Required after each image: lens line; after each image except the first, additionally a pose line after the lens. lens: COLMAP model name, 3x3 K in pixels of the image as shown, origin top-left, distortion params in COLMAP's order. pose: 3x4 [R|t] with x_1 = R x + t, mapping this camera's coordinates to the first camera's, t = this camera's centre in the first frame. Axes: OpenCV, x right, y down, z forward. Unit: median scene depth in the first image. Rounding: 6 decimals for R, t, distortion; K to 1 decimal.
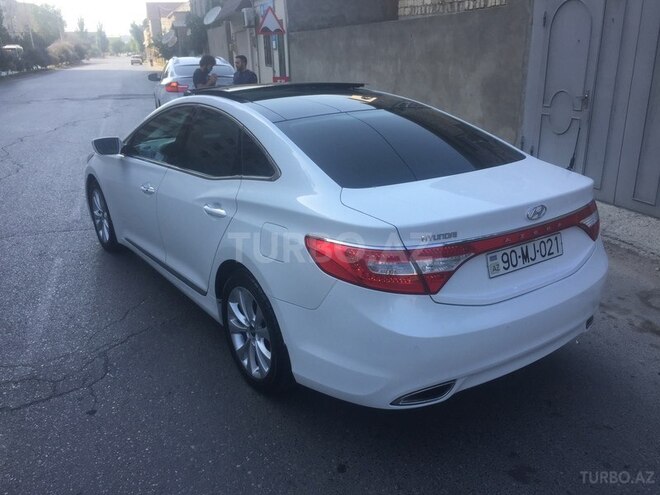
lens RADIAL K [[563.2, 0, 327.4], [0, 563.2, 250.7], [0, 0, 1]] dist [0.067064, -0.098522]
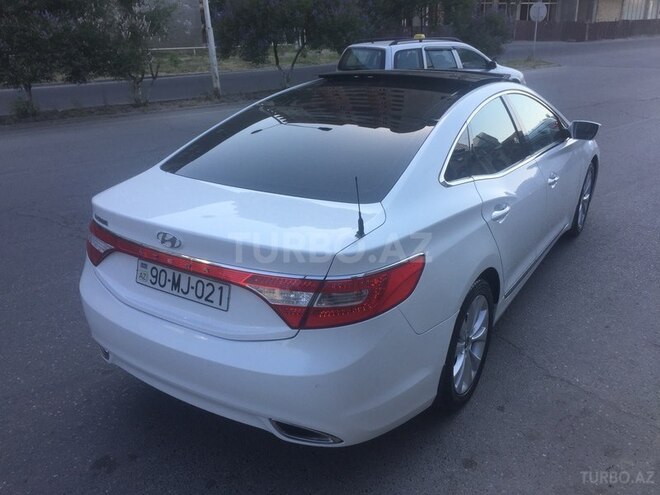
lens RADIAL K [[563.2, 0, 327.4], [0, 563.2, 250.7], [0, 0, 1]] dist [0.067064, -0.098522]
pose [[0.384306, 0.355516, -0.852008, 0.984933], [-0.297142, 0.921403, 0.250444, -0.279565], [0.874080, 0.156920, 0.459739, 0.641483]]
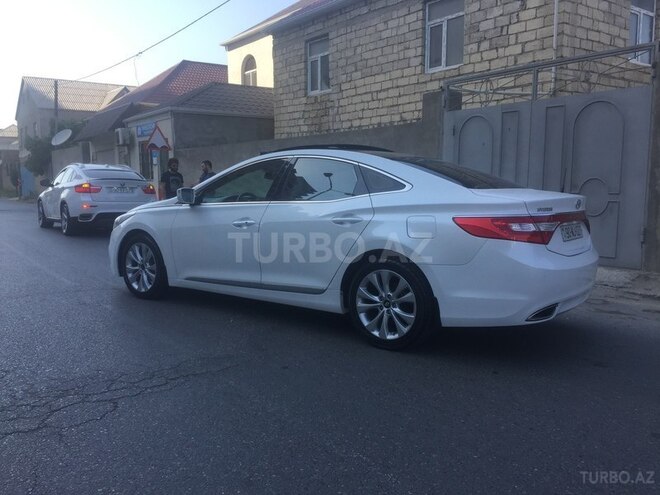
lens RADIAL K [[563.2, 0, 327.4], [0, 563.2, 250.7], [0, 0, 1]] dist [0.067064, -0.098522]
pose [[0.951441, -0.008954, 0.307702, -0.660199], [0.077488, 0.974356, -0.211247, 0.283408], [-0.297920, 0.224832, 0.927736, -0.227016]]
